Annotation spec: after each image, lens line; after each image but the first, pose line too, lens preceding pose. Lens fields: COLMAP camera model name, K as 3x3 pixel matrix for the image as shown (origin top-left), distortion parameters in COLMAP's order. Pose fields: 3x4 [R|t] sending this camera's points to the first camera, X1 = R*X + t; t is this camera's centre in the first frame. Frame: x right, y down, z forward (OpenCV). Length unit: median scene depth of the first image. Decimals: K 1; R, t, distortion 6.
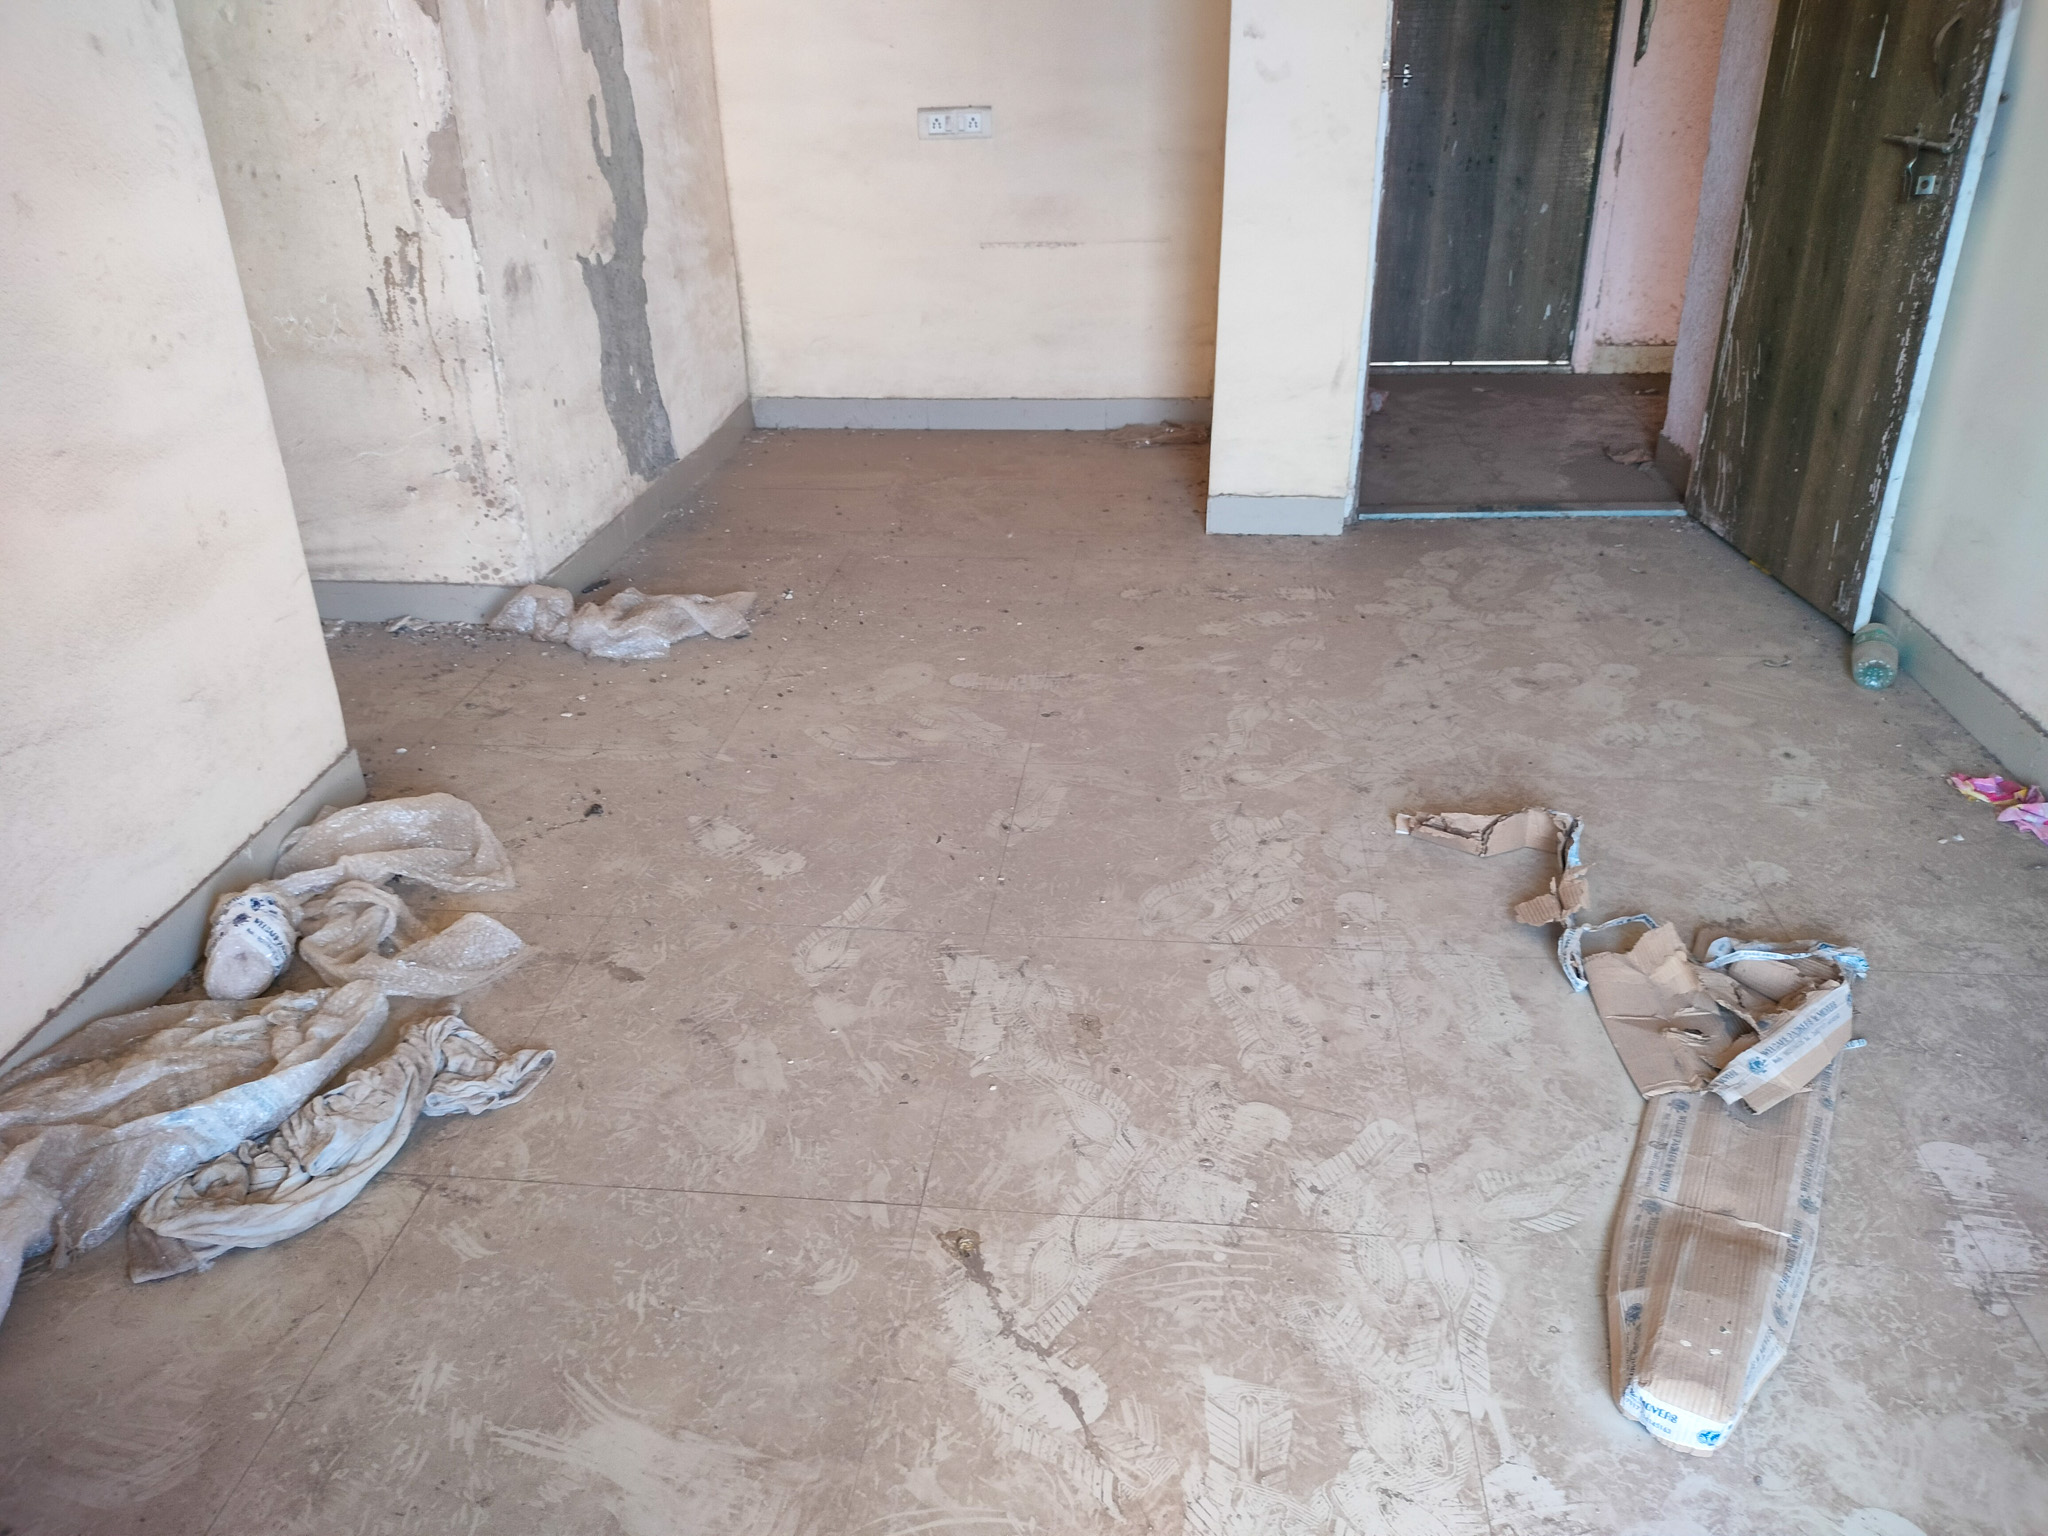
lens RADIAL K [[1543.8, 0, 1014.6], [0, 1543.8, 778.0], [0, 0, 1]] dist [0.049639, -0.074719]
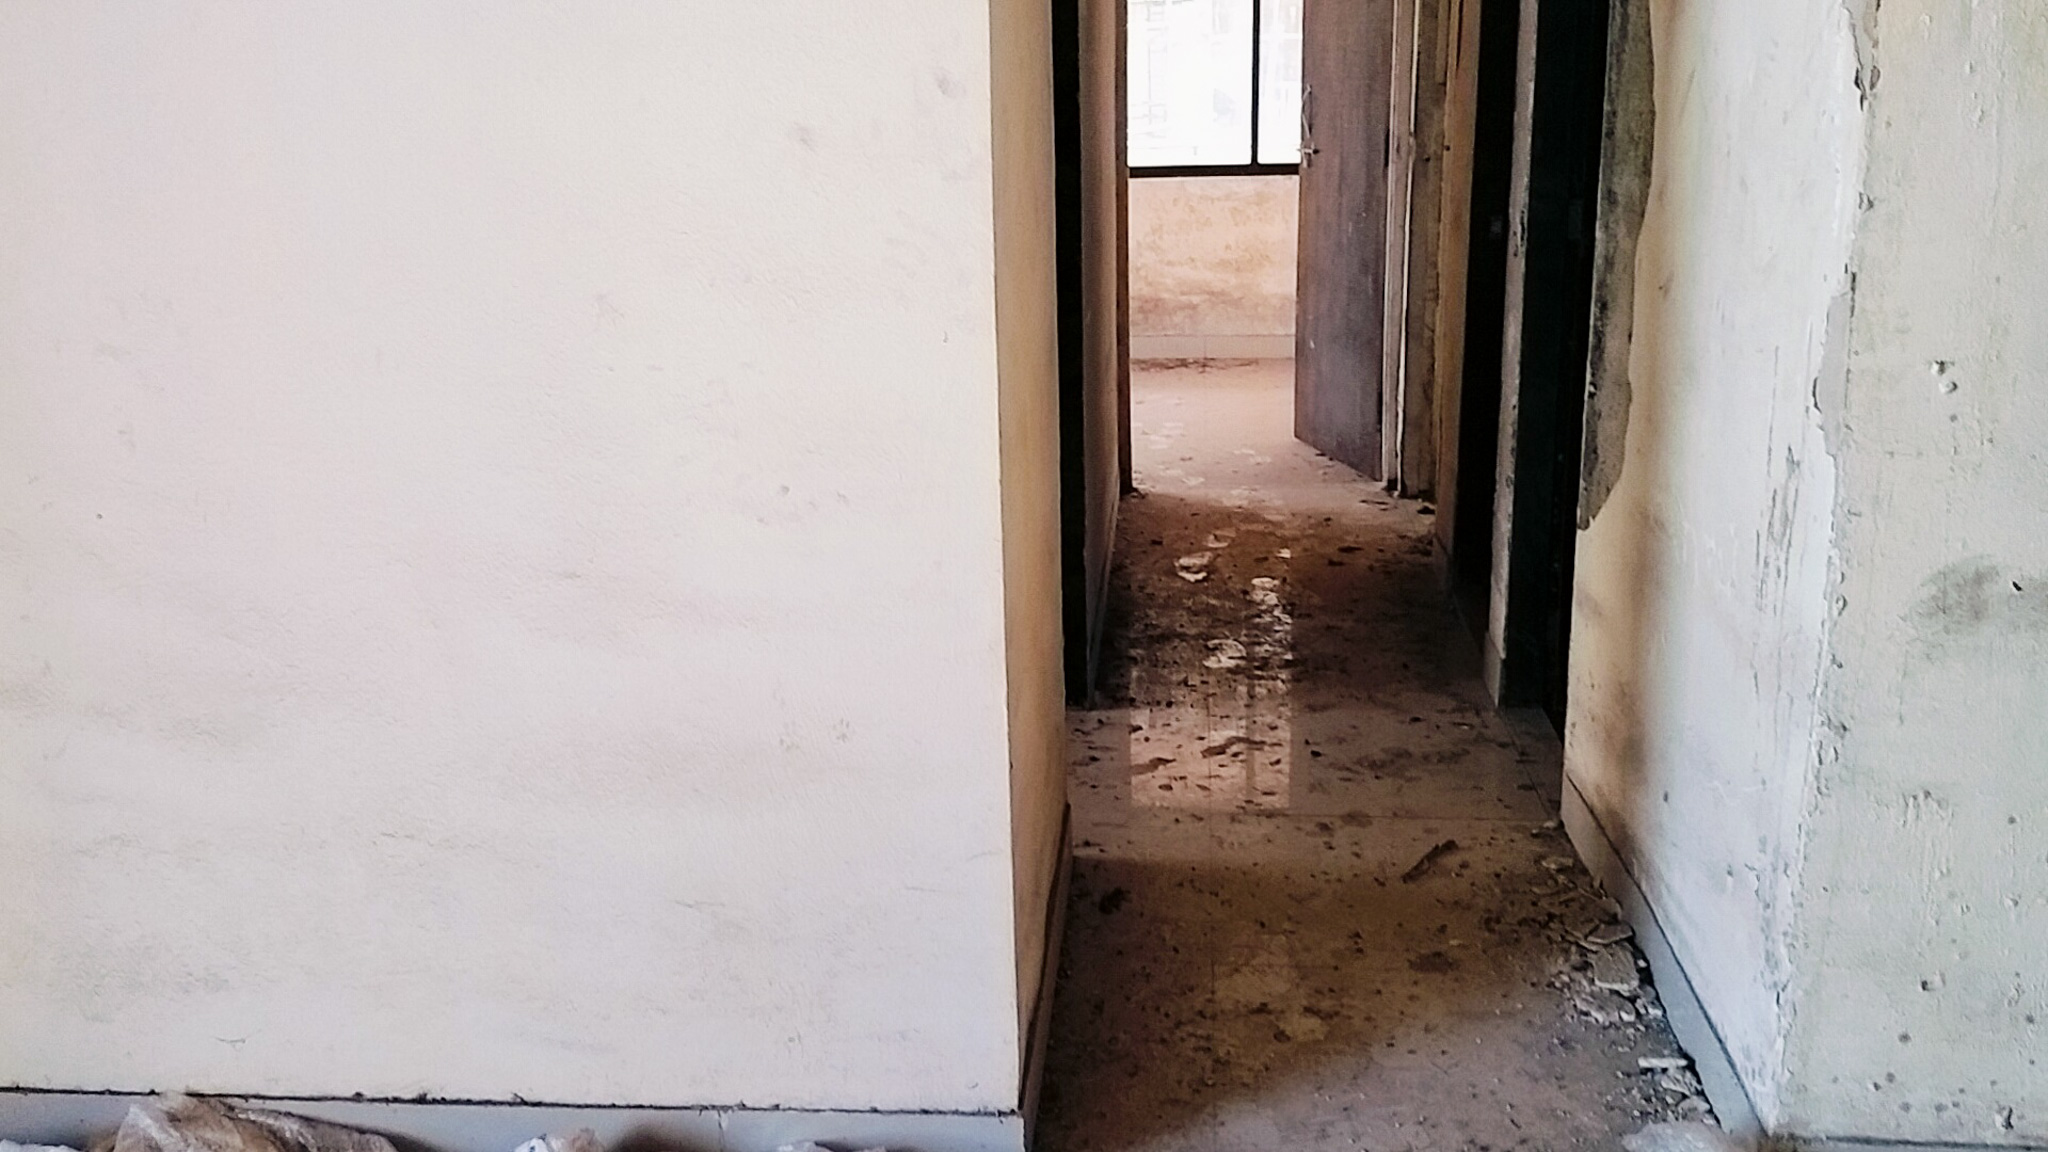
lens RADIAL K [[1933.3, 0, 1014.5], [0, 1933.3, 549.3], [0, 0, 1]] dist [0.014012, 0.000000]
pose [[0.017690, 0.270191, -0.962644, 0.309408], [-0.429470, 0.871504, 0.236719, -0.429508], [0.902908, 0.409240, 0.131456, 0.795364]]
